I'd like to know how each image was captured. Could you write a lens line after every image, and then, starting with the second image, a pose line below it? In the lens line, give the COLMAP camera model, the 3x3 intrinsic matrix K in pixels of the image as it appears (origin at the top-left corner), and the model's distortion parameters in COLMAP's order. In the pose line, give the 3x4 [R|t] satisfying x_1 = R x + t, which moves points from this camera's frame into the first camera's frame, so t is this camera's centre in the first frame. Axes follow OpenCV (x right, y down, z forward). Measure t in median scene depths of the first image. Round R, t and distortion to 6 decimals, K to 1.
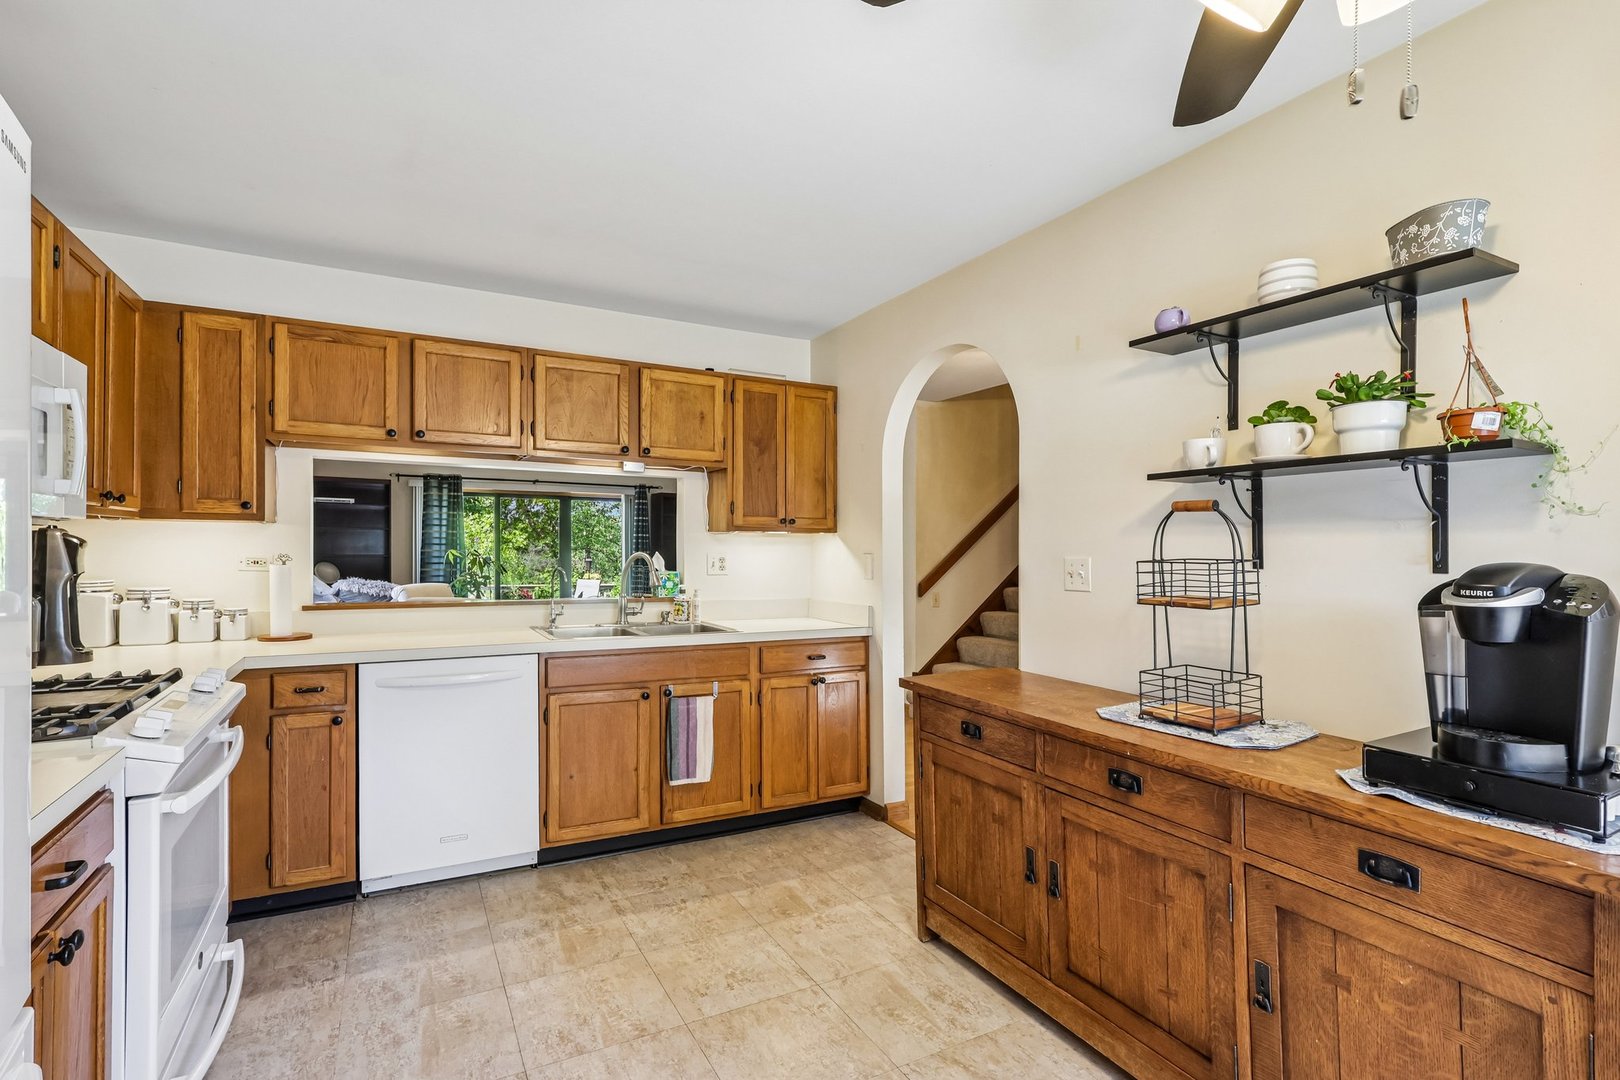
lens RADIAL K [[760.0, 0, 810.0], [0, 760.0, 540.0], [0, 0, 1]] dist [-0.002338, -0.000176]
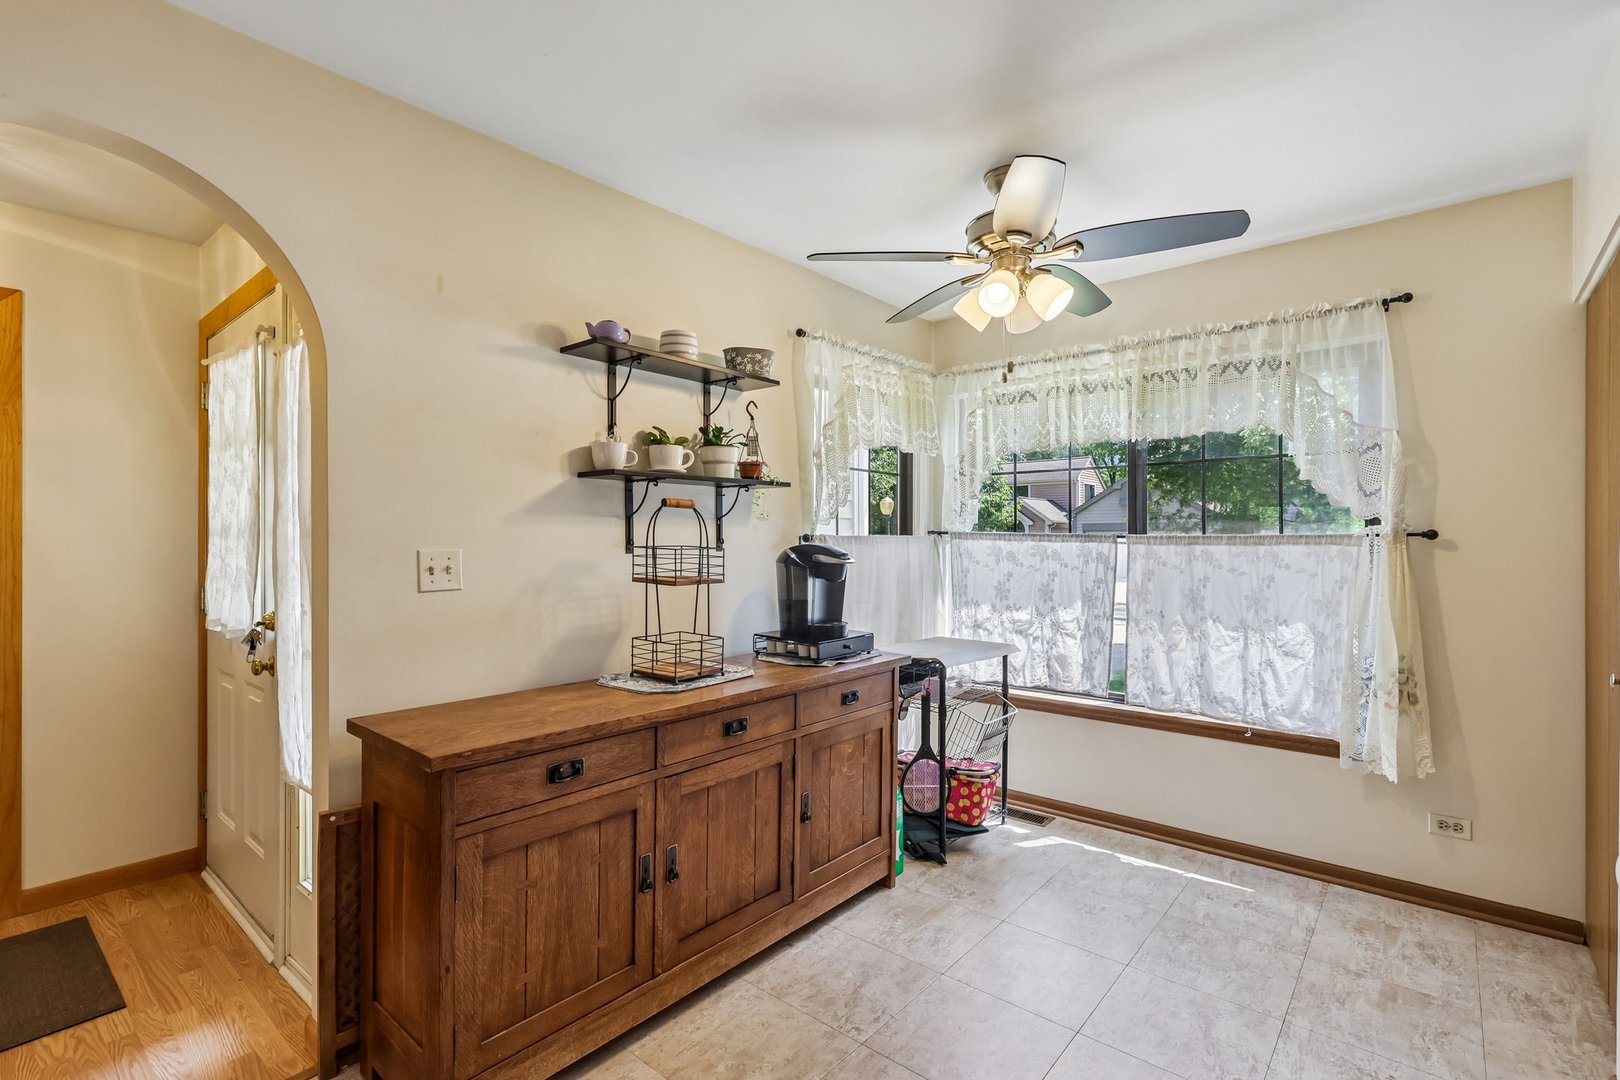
lens RADIAL K [[744.4, 0, 781.3], [0, 744.4, 538.6], [0, 0, 1]] dist [0.015219, -0.000286]
pose [[-0.422102, 0.009029, 0.906503, -0.673693], [-0.039730, 0.998805, -0.028448, 0.041567], [-0.905677, -0.048023, -0.421239, 1.375915]]
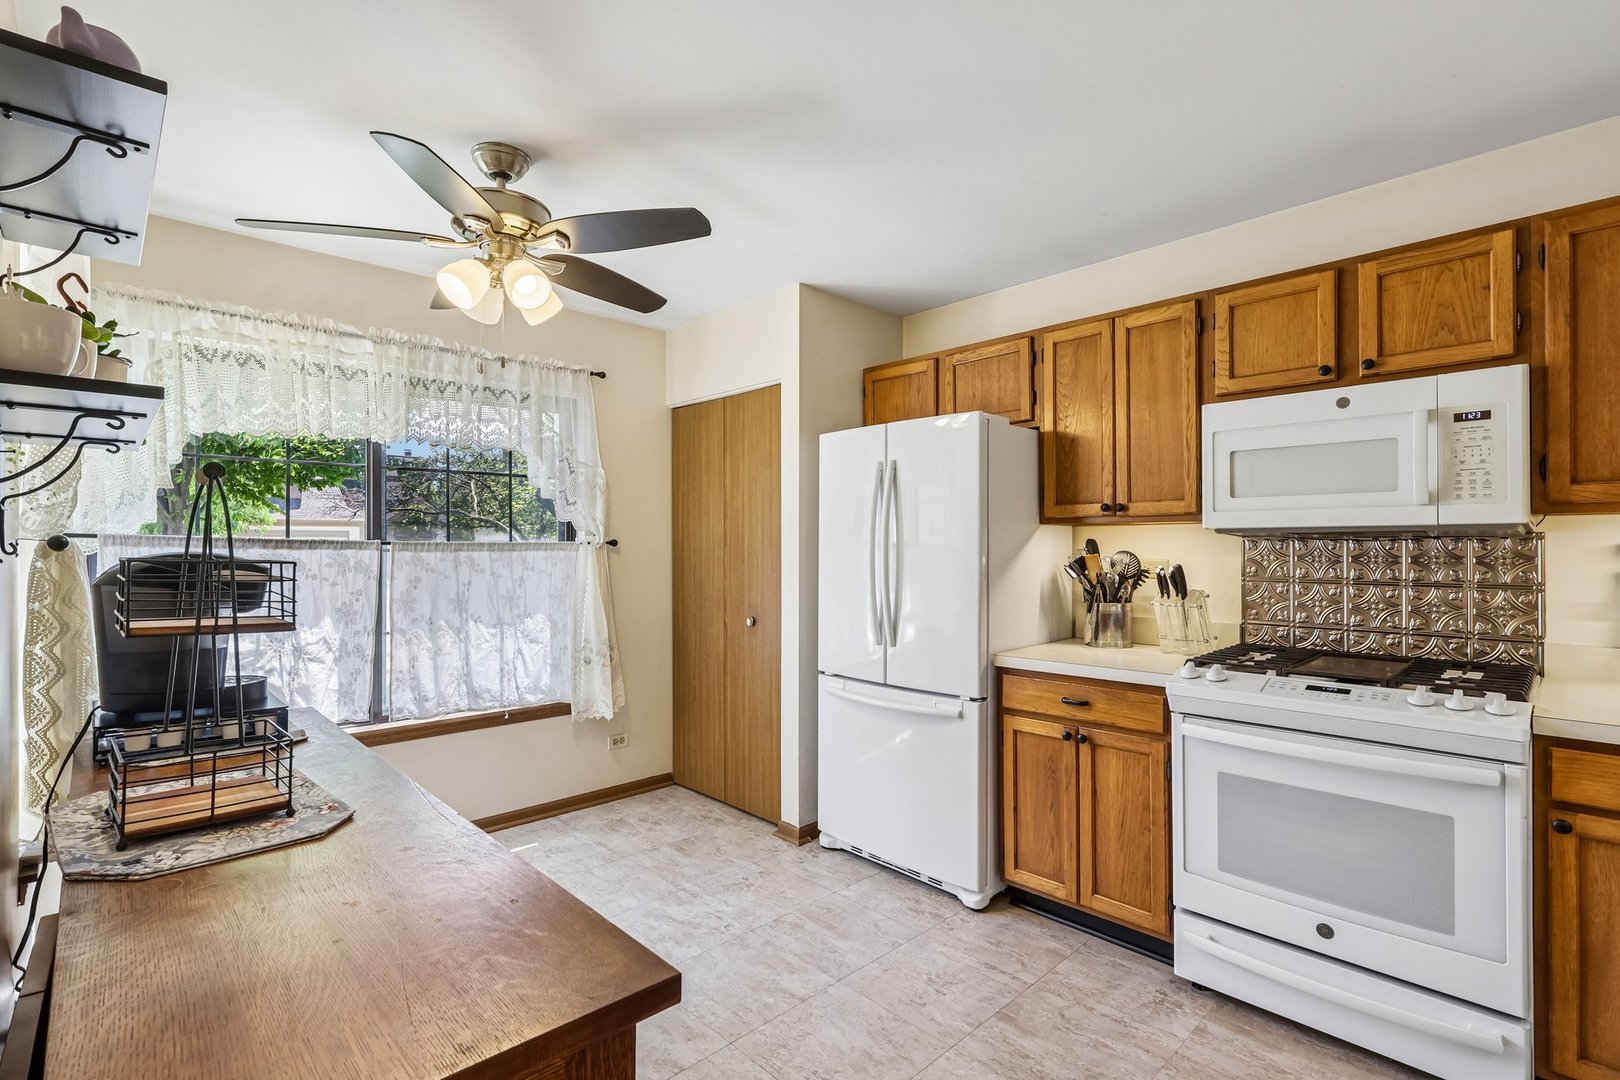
lens RADIAL K [[760.0, 0, 810.0], [0, 760.0, 540.0], [0, 0, 1]] dist [-0.002338, -0.000176]
pose [[-0.940756, 0.004543, -0.339055, -0.167735], [0.023531, 0.998374, -0.051914, 0.049727], [0.338268, -0.056816, -0.939333, 1.597215]]
